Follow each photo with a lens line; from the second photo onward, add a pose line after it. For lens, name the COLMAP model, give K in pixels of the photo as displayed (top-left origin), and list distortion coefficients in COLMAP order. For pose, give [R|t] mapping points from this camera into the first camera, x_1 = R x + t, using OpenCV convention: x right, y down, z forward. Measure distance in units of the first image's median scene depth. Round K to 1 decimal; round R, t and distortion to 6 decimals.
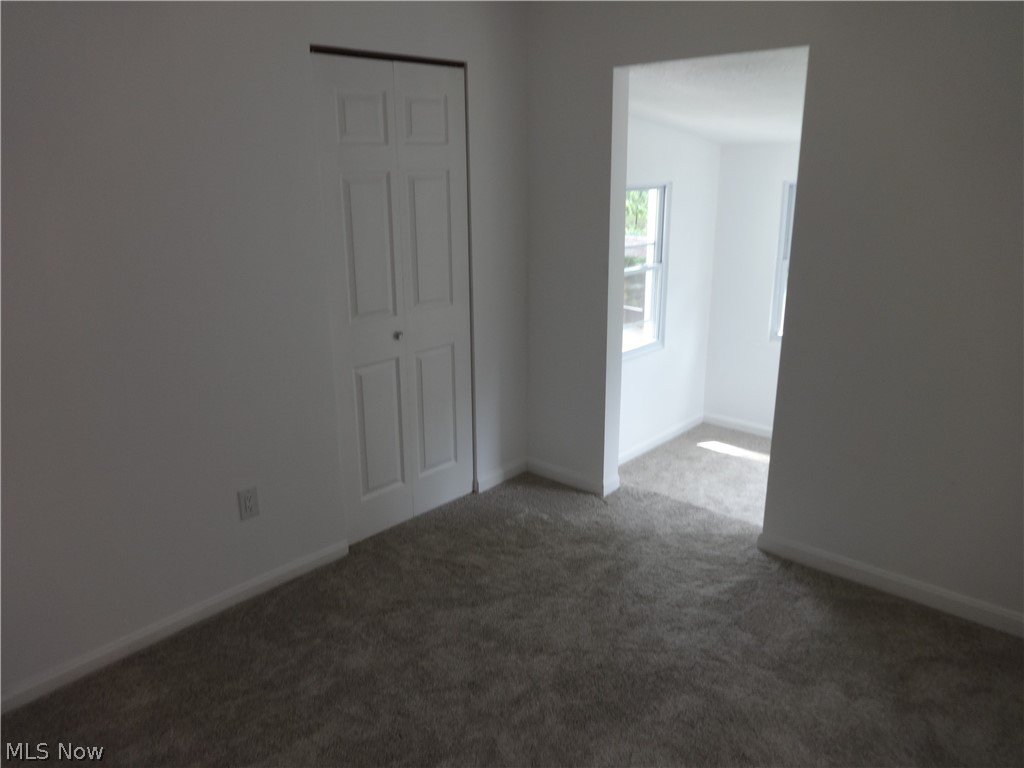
lens RADIAL K [[770.7, 0, 512.1], [0, 770.7, 378.7], [0, 0, 1]] dist [-0.007518, 0.003323]
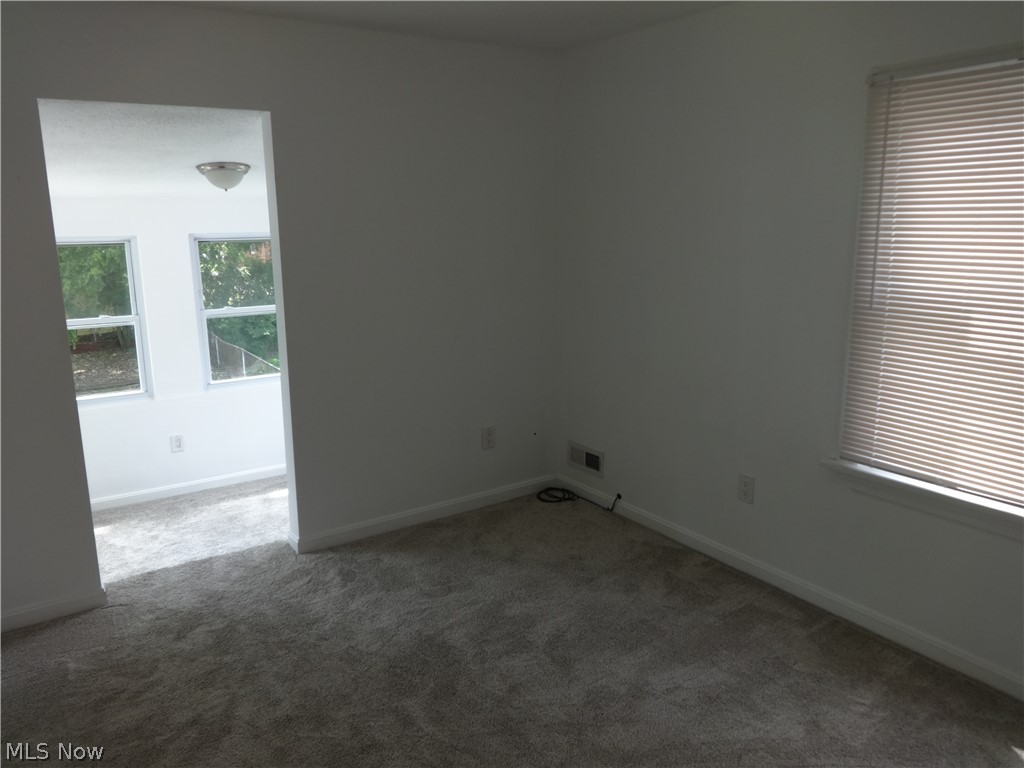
lens RADIAL K [[737.7, 0, 512.0], [0, 737.7, 384.0], [0, 0, 1]] dist [0.000197, 0.002591]
pose [[0.231777, -0.198957, 0.952206, -0.606913], [0.264651, 0.954836, 0.135087, -0.084248], [-0.936076, 0.220692, 0.273963, 0.368311]]
